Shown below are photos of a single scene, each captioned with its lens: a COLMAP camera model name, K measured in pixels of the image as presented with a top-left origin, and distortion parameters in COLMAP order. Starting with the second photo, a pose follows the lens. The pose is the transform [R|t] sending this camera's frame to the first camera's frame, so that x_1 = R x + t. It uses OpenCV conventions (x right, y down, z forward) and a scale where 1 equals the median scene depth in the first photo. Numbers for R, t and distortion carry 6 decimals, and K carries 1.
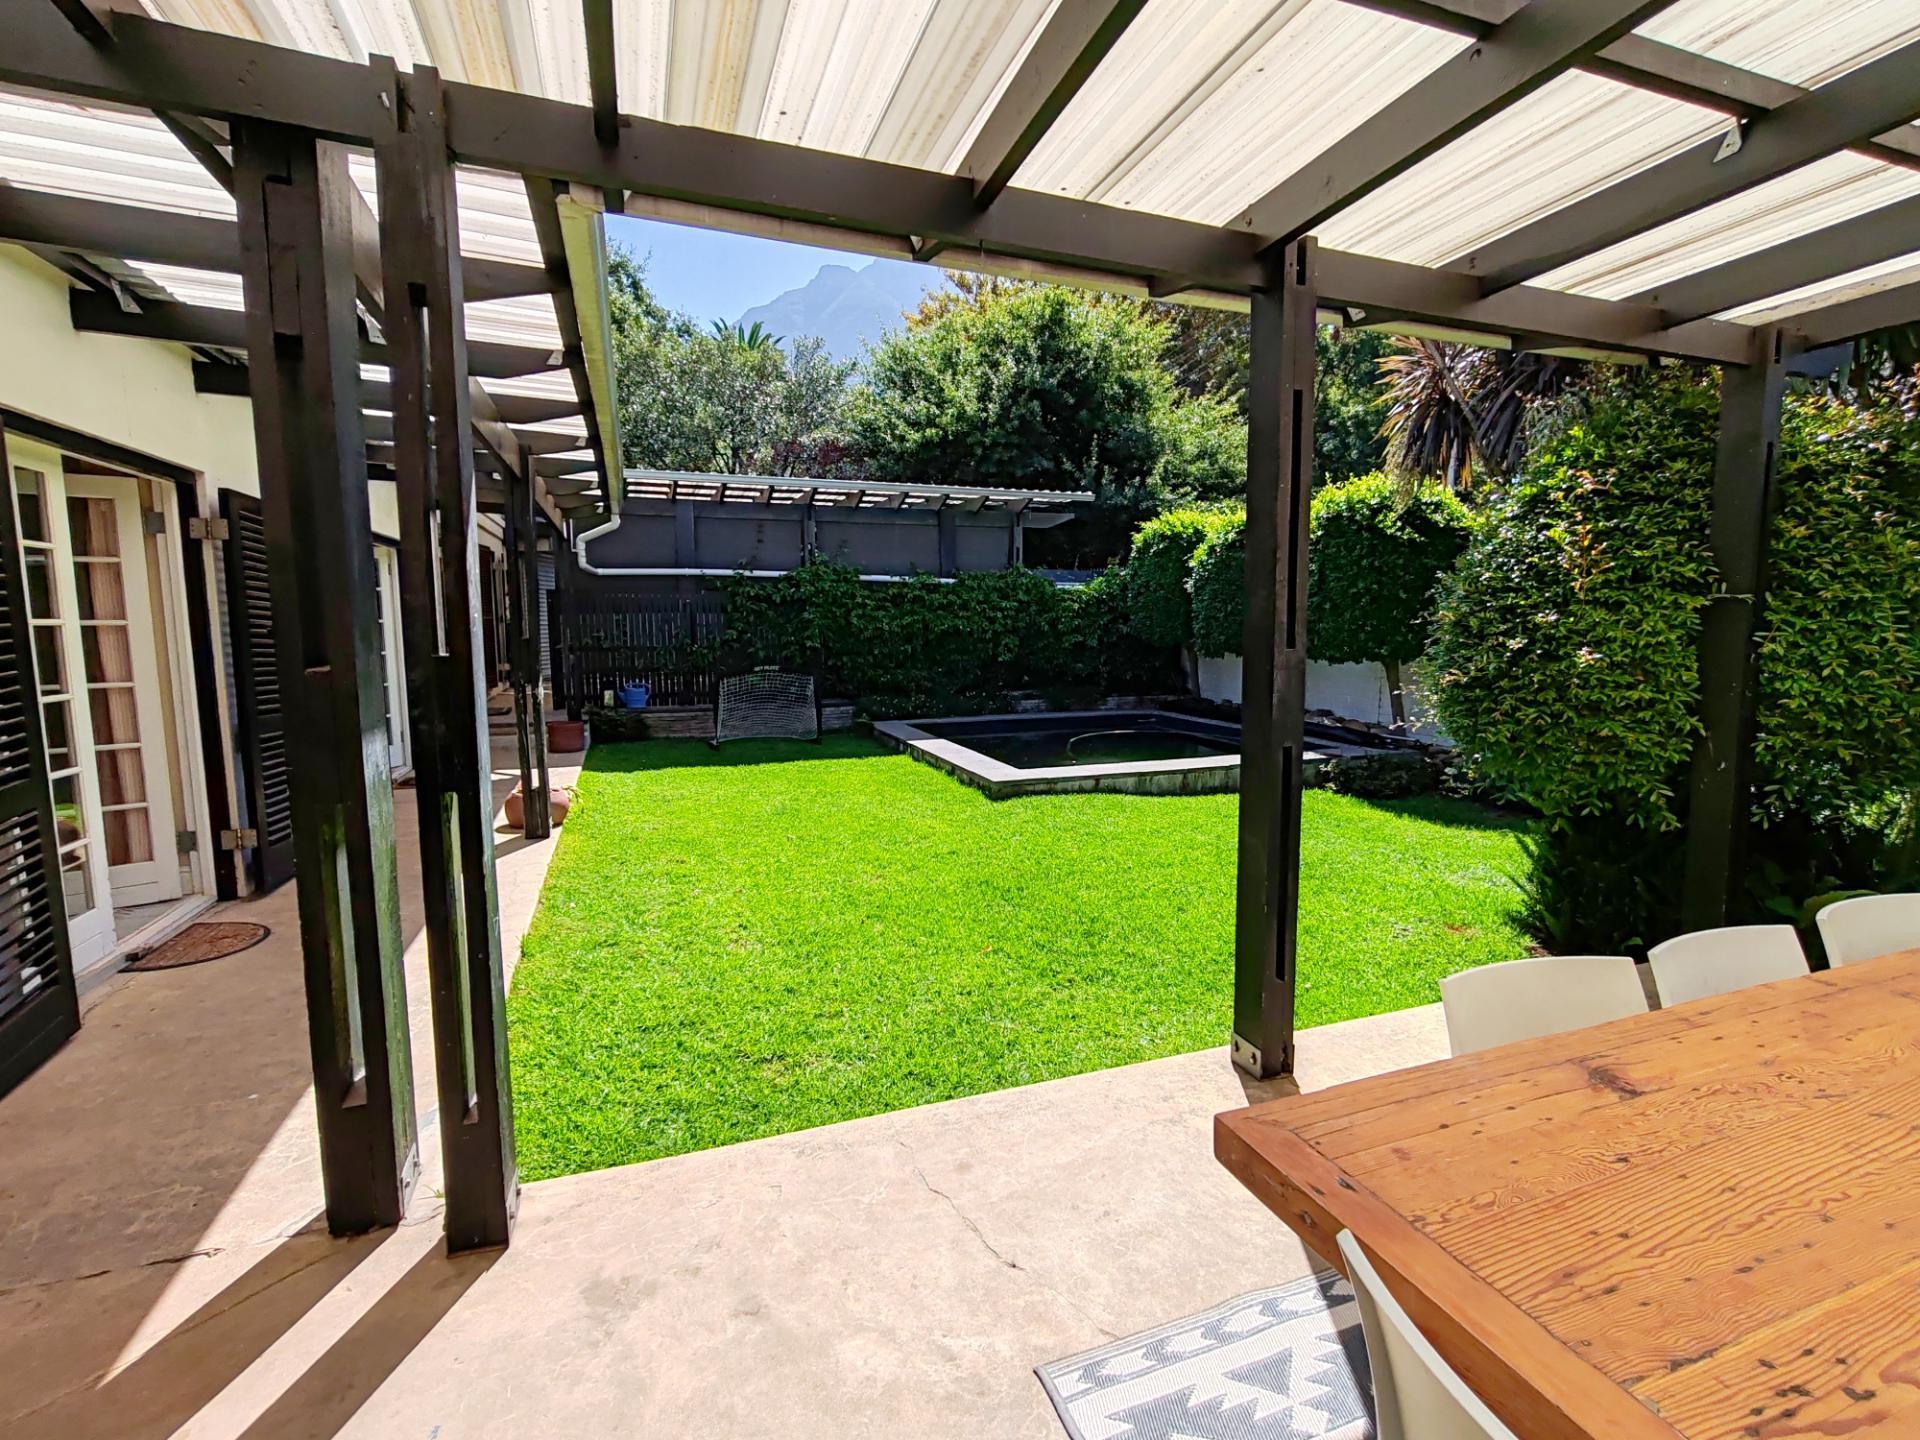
lens RADIAL K [[871.4, 0, 961.5], [0, 871.4, 714.6], [0, 0, 1]] dist [-0.004501, 0.000583]
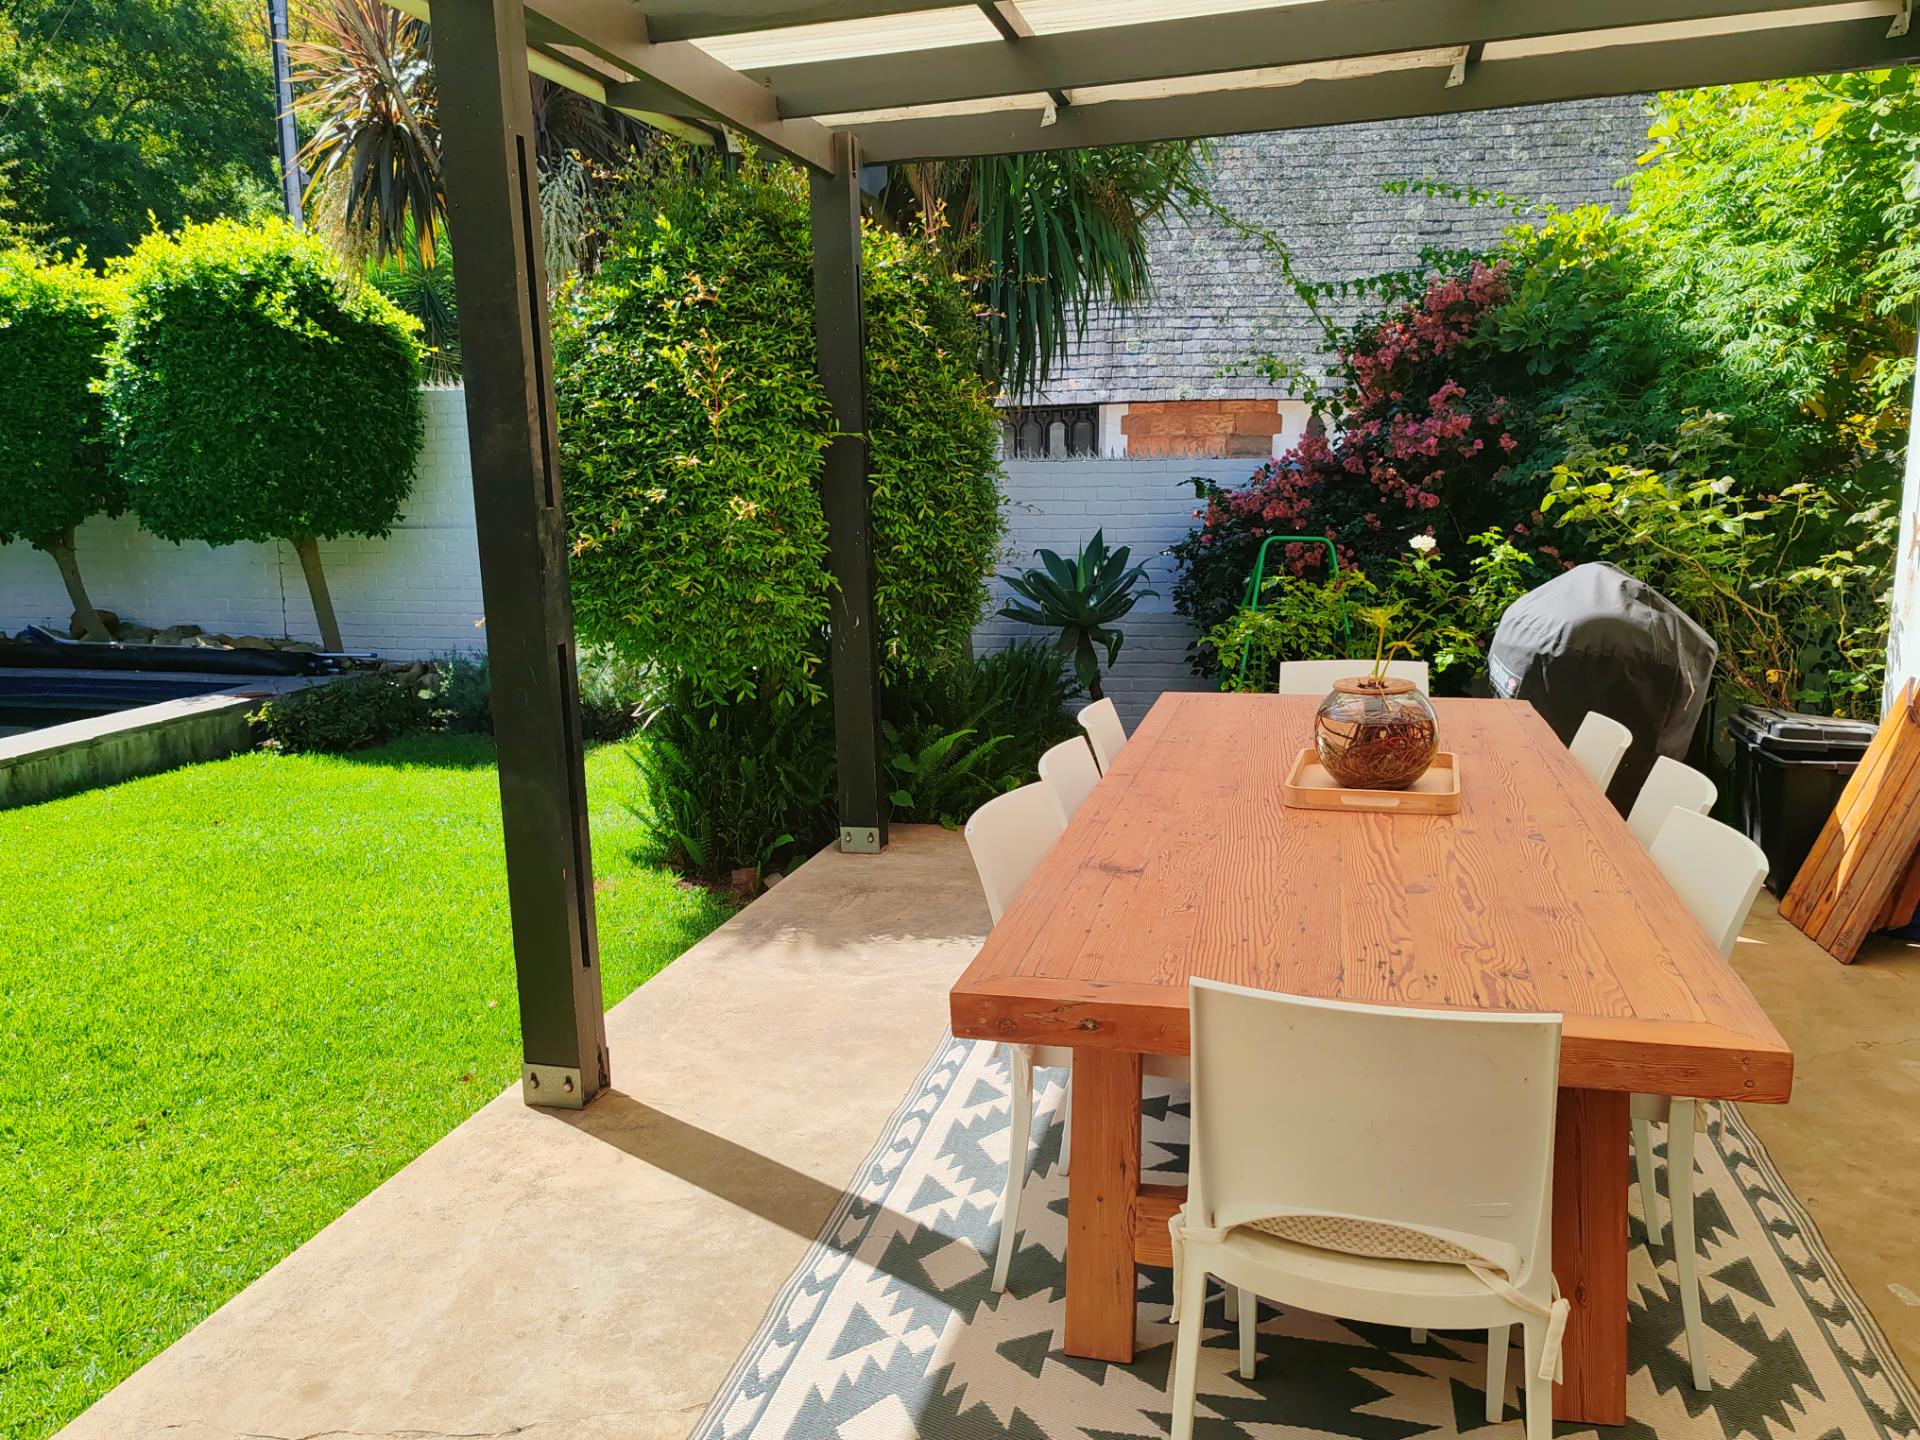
lens RADIAL K [[1478.8, 0, 968.5], [0, 1478.8, 725.9], [0, 0, 1]] dist [0.016730, -0.007968]
pose [[0.555532, -0.155347, 0.816855, -0.332007], [0.104351, 0.987651, 0.116861, -0.002989], [-0.824921, 0.020319, 0.564882, 0.026041]]
